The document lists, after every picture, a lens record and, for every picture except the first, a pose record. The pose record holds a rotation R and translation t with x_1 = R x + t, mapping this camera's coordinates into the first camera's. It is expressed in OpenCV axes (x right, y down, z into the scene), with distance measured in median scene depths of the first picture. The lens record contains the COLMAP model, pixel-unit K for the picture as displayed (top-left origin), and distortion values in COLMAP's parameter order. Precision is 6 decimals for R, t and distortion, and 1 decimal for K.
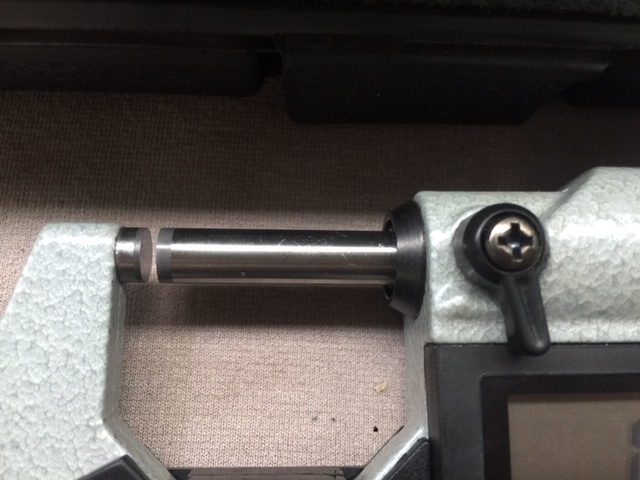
lens RADIAL K [[589.2, 0, 320.0], [0, 589.2, 240.0], [0, 0, 1]] dist [0.063989, -0.191955]
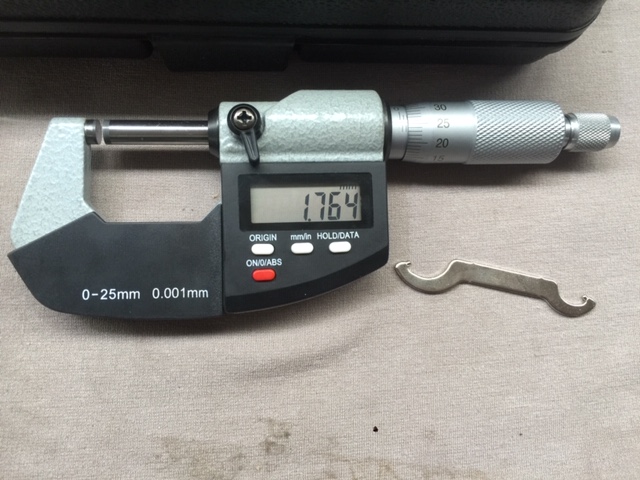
lens RADIAL K [[562.5, 0, 320.0], [0, 562.5, 240.0], [0, 0, 1]] dist [0.085431, -0.160928]
pose [[0.998342, -0.030951, 0.048533, 0.475889], [0.026387, 0.995409, 0.092002, 0.284154], [-0.051158, -0.090569, 0.994575, -1.364741]]
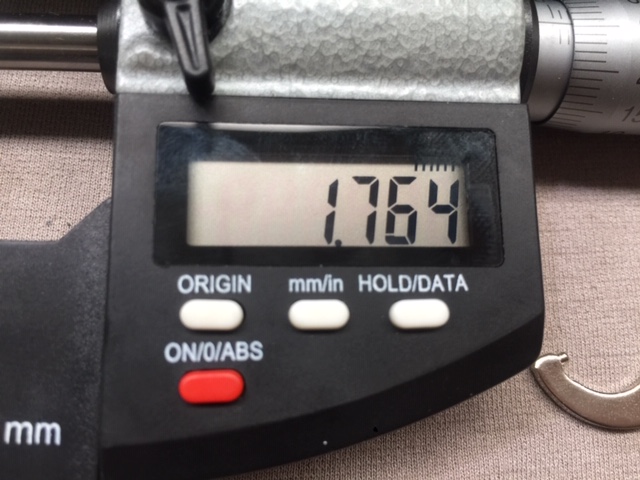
lens RADIAL K [[589.2, 0, 320.0], [0, 589.2, 240.0], [0, 0, 1]] dist [0.063989, -0.191955]
pose [[0.999460, -0.007456, 0.031994, 0.487850], [0.008870, 0.998979, -0.044288, 0.454418], [-0.031631, 0.044548, 0.998506, 0.027557]]
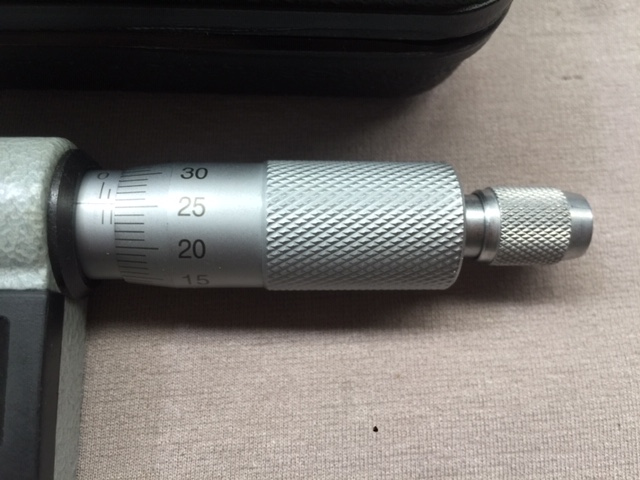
lens RADIAL K [[589.2, 0, 320.0], [0, 589.2, 240.0], [0, 0, 1]] dist [0.063989, -0.191955]
pose [[0.999786, -0.017565, 0.010903, 1.375706], [0.018042, 0.998810, -0.045322, 0.145548], [-0.010094, 0.045509, 0.998913, -0.089889]]
